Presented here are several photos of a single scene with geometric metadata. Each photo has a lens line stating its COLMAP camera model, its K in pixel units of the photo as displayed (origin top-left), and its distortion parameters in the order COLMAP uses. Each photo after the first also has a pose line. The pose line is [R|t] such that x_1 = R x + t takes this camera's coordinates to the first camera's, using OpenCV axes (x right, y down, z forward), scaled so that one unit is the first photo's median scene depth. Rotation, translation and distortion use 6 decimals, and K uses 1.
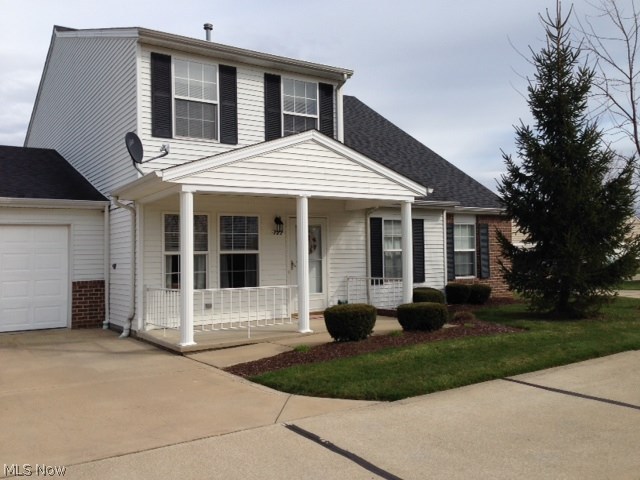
lens RADIAL K [[586.5, 0, 320.9], [0, 586.5, 237.0], [0, 0, 1]] dist [0.045423, 0.000000]
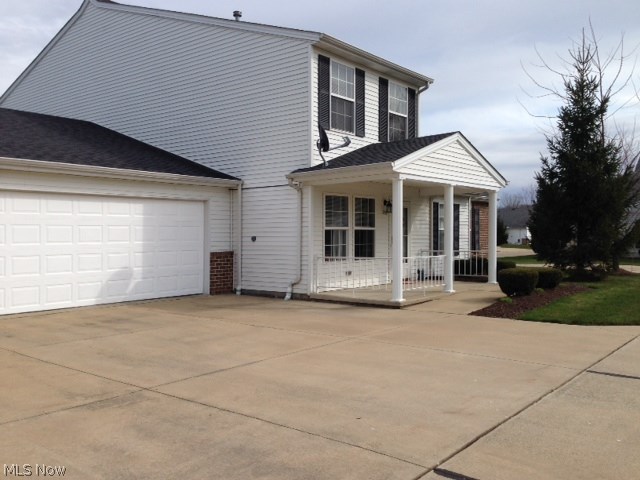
lens RADIAL K [[586.5, 0, 318.3], [0, 586.5, 243.0], [0, 0, 1]] dist [0.045423, 0.000000]
pose [[0.954069, 0.010824, 0.299390, -0.574029], [-0.024249, 0.998858, 0.041162, 0.008528], [-0.298603, -0.046531, 0.953242, -0.107075]]
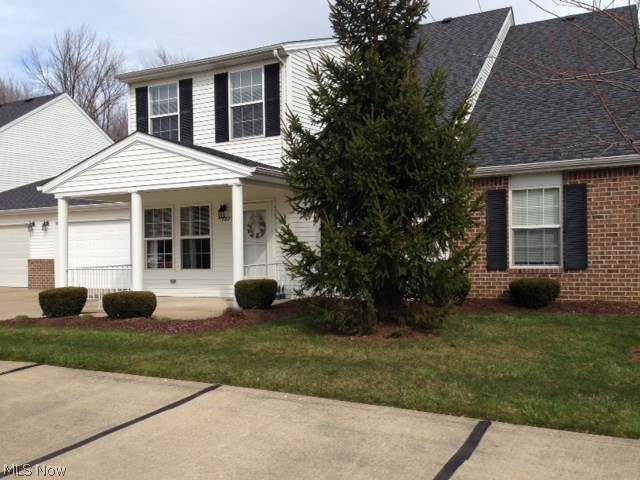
lens RADIAL K [[586.5, 0, 322.1], [0, 586.5, 239.3], [0, 0, 1]] dist [0.045423, 0.000000]
pose [[0.506849, 0.002683, -0.862031, 0.980171], [0.048007, 0.998355, 0.031334, 0.004973], [0.860697, -0.057265, 0.505886, 0.609766]]
